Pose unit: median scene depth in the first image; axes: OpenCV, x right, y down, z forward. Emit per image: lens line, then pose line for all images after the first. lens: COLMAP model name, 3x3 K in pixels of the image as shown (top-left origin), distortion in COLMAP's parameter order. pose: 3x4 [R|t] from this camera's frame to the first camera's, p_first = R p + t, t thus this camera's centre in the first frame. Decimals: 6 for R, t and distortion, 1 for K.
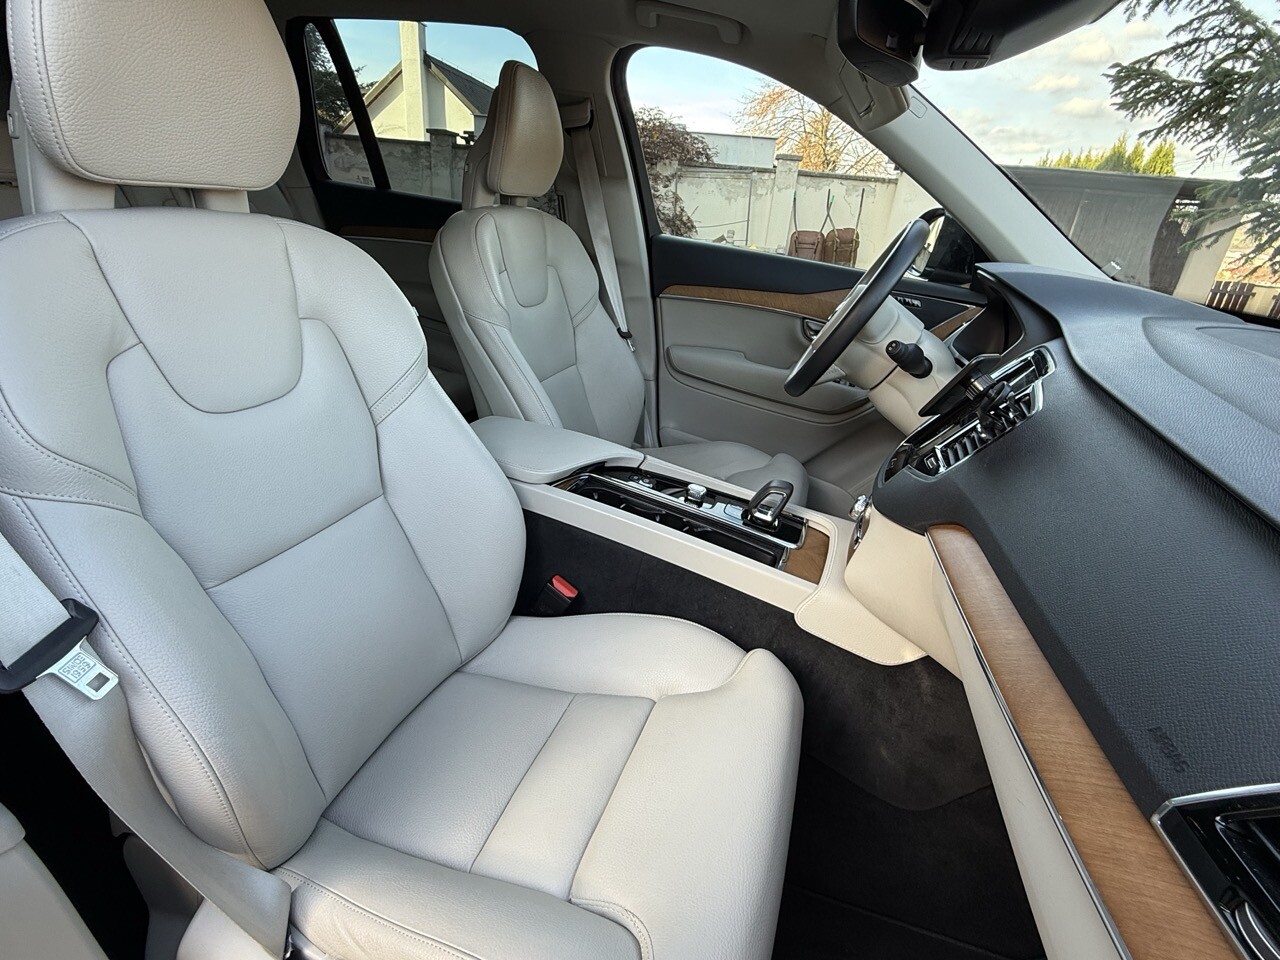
lens RADIAL K [[629.4, 0, 633.3], [0, 629.4, 482.8], [0, 0, 1]] dist [-0.000579, -0.000364]
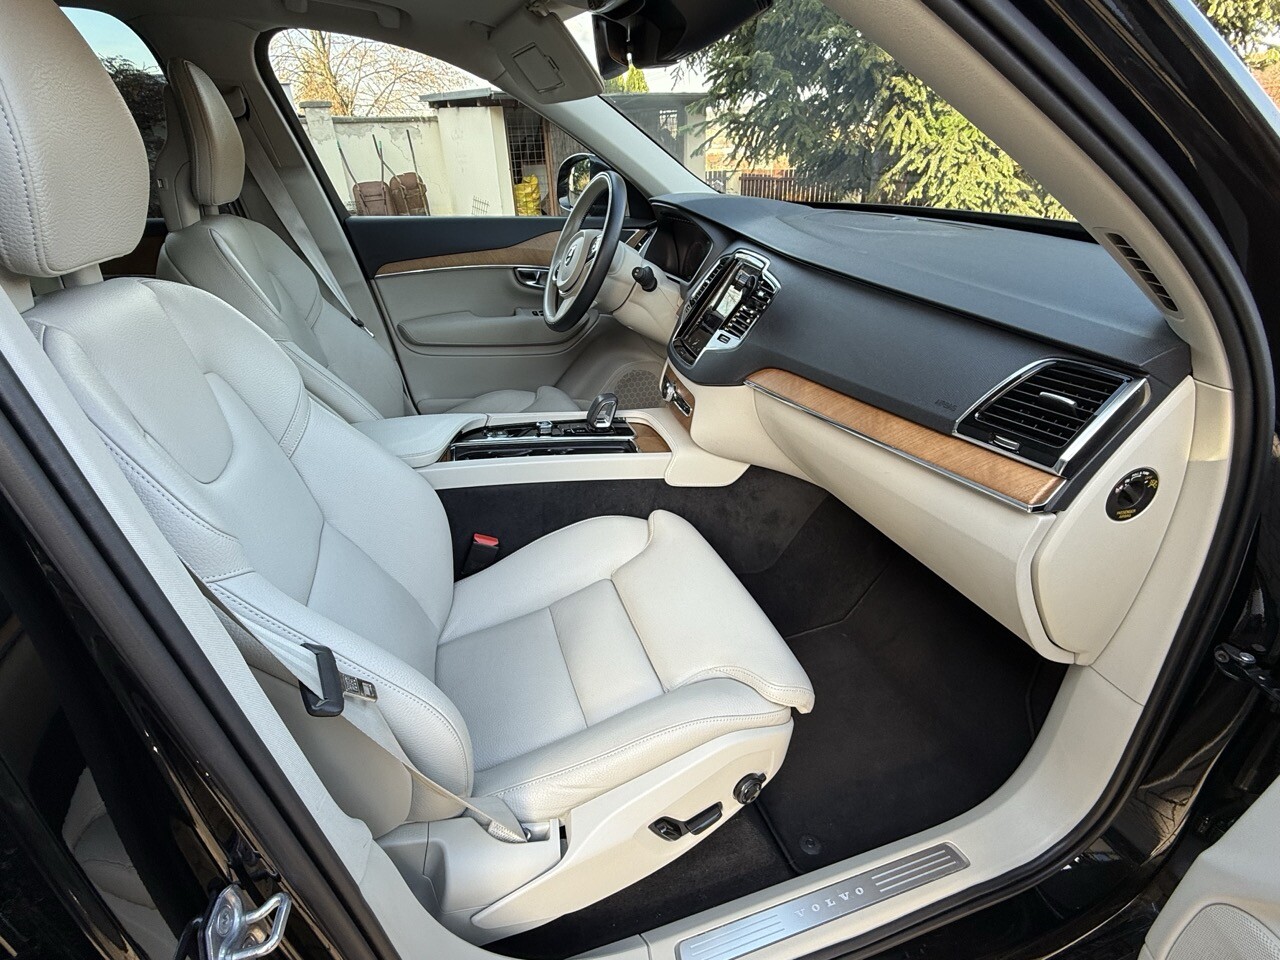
lens RADIAL K [[625.0, 0, 638.6], [0, 625.0, 484.9], [0, 0, 1]] dist [-0.000594, -0.000686]
pose [[0.790087, -0.383190, 0.478465, -0.357802], [0.342315, 0.923299, 0.174184, -0.027833], [-0.508512, 0.026165, 0.860657, -0.114417]]
